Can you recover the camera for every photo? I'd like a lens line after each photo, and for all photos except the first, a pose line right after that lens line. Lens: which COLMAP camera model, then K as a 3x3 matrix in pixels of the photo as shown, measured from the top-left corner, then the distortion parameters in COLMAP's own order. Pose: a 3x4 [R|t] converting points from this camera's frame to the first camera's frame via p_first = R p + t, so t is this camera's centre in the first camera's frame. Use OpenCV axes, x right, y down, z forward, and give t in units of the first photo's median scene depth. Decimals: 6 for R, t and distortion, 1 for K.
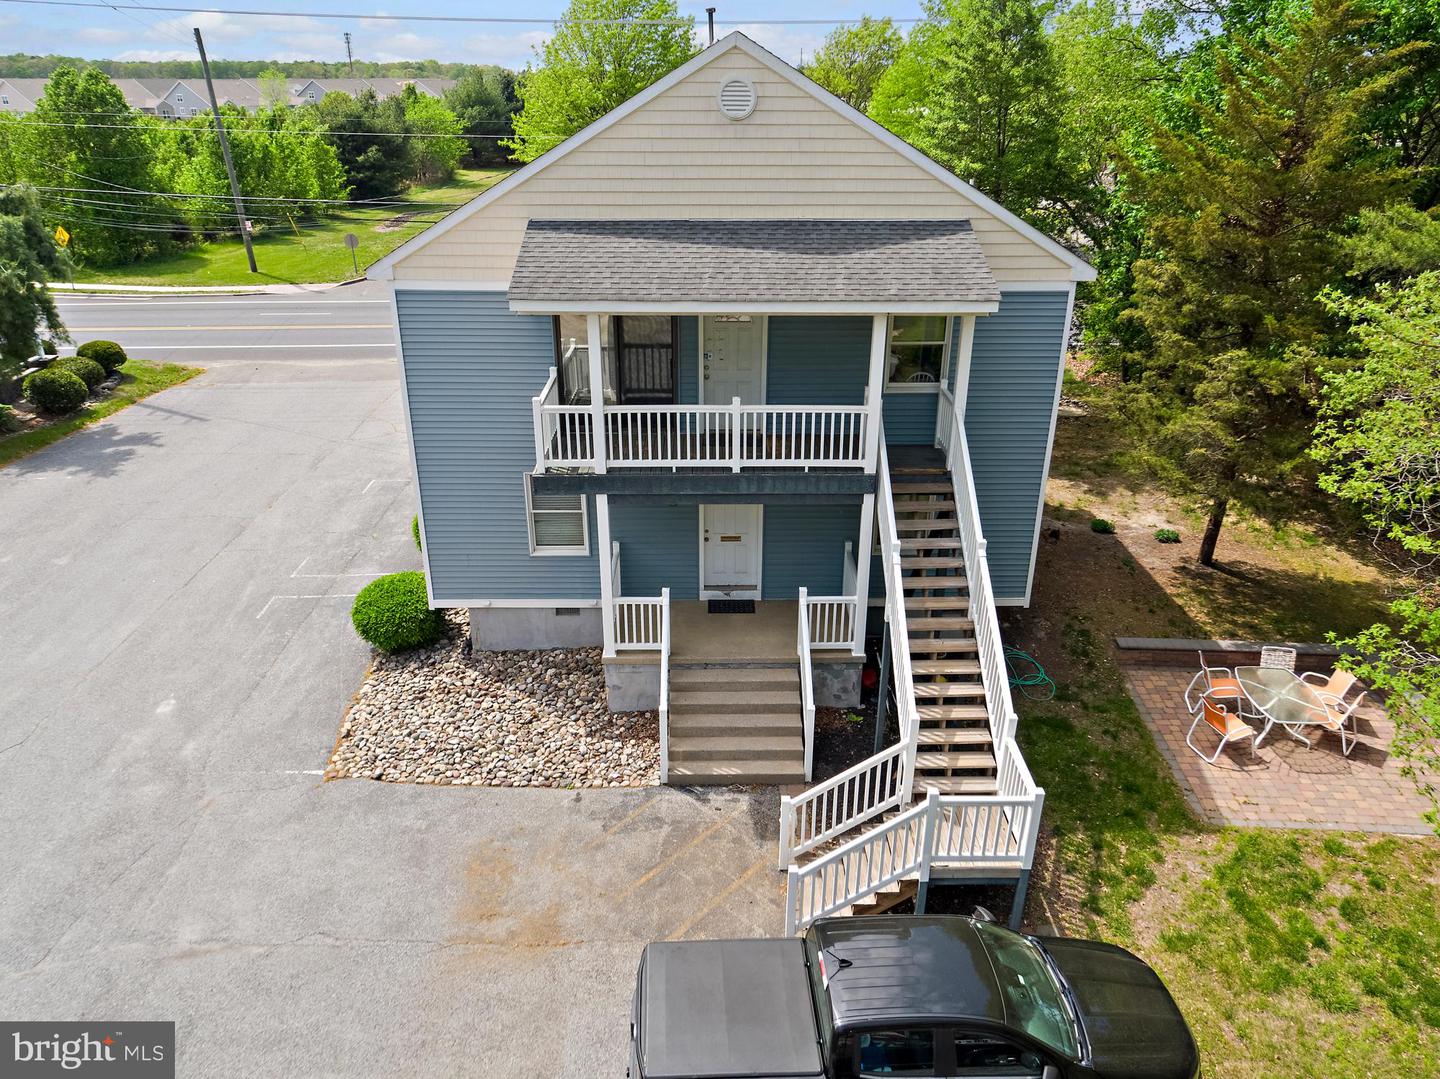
lens RADIAL K [[1054.8, 0, 734.2], [0, 1054.8, 532.5], [0, 0, 1]] dist [0.004558, -0.007420]
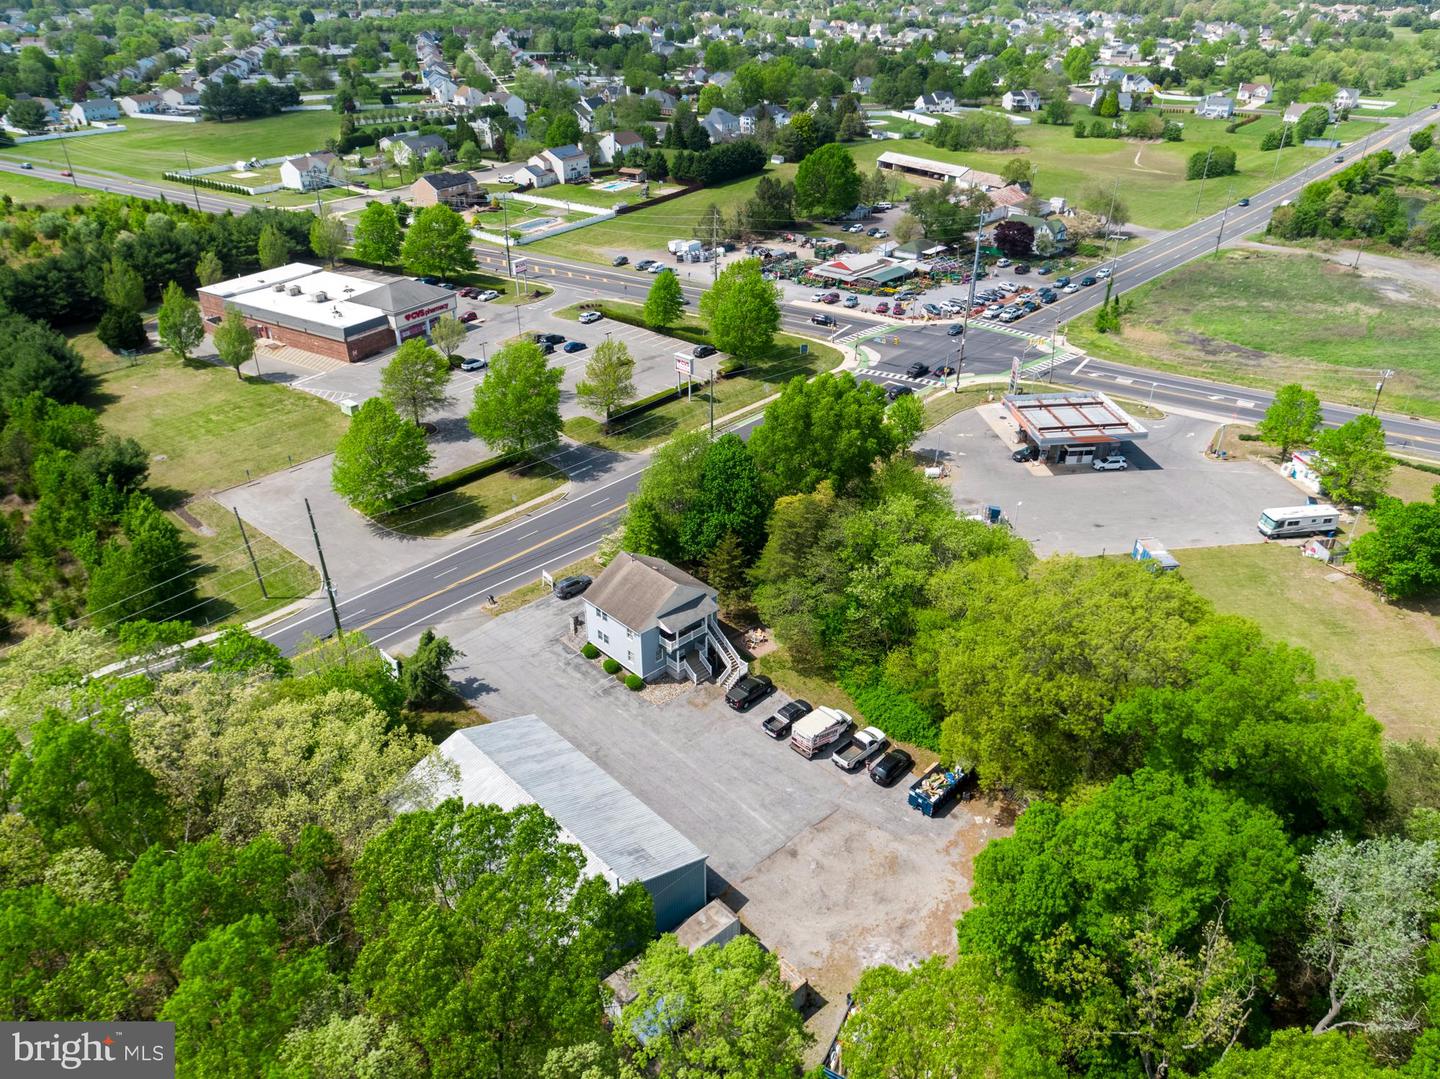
lens RADIAL K [[1054.8, 0, 720.3], [0, 1054.8, 537.5], [0, 0, 1]] dist [0.004558, -0.007420]
pose [[0.737811, -0.339517, 0.583406, -3.786667], [0.274187, 0.940524, 0.200589, -2.087570], [-0.616811, 0.011965, 0.787020, -4.711940]]
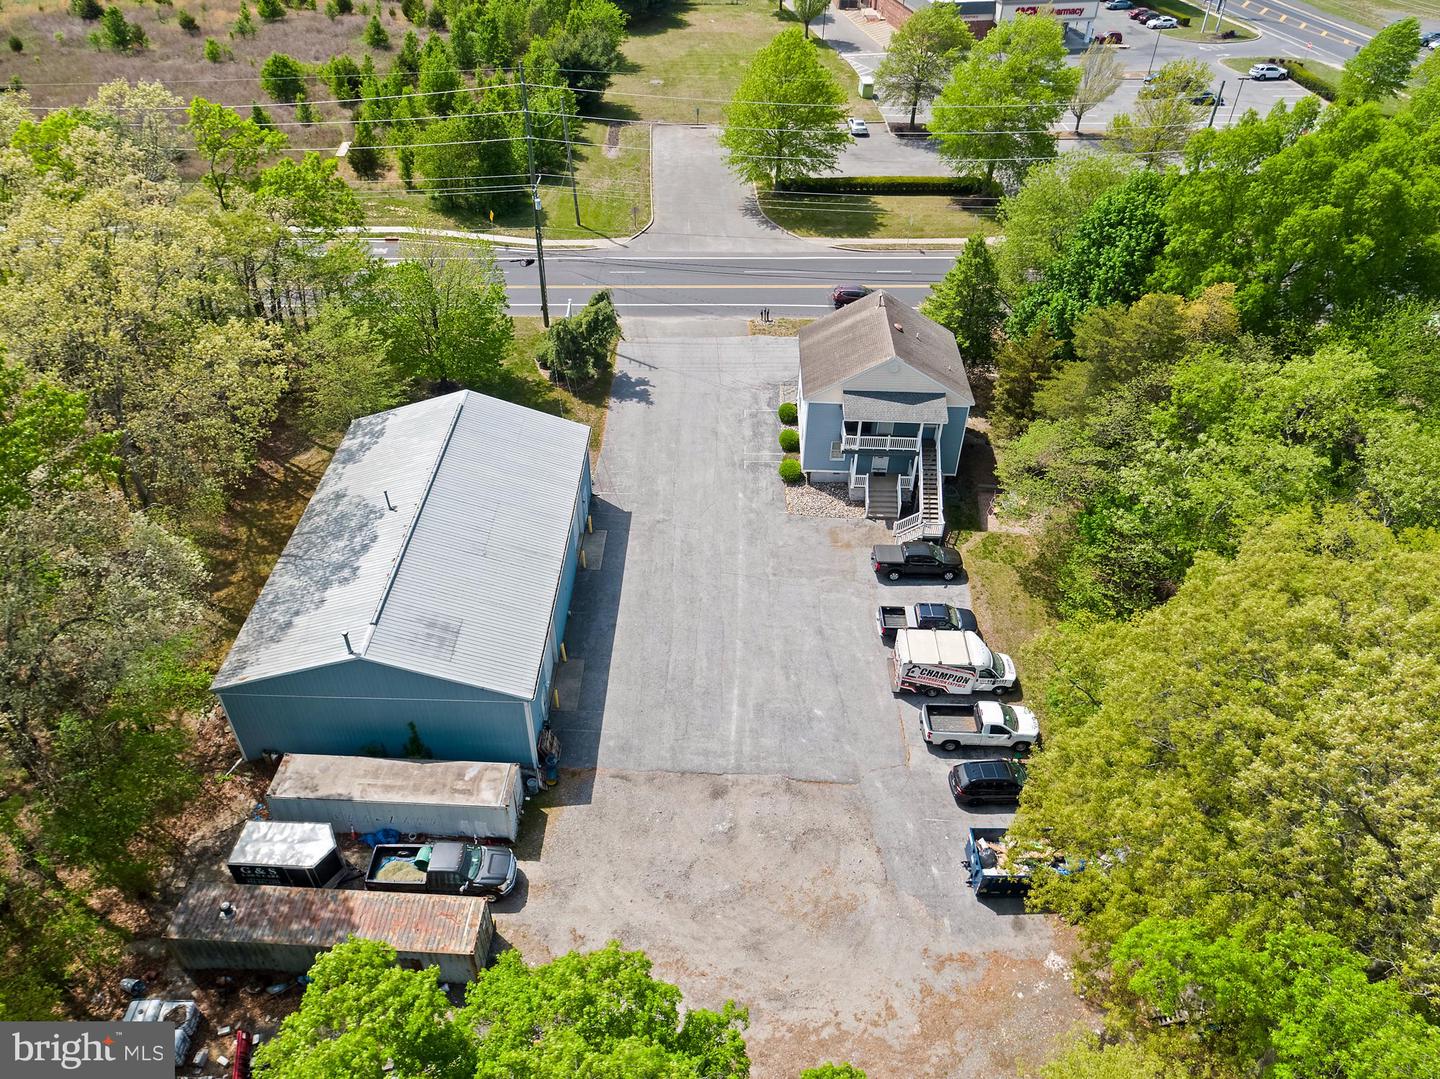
lens RADIAL K [[1054.8, 0, 718.7], [0, 1054.8, 544.2], [0, 0, 1]] dist [0.004558, -0.007420]
pose [[0.998876, 0.034484, -0.032511, -0.556376], [-0.024229, 0.961126, 0.275044, -0.894301], [0.040731, -0.273947, 0.960882, -3.456200]]
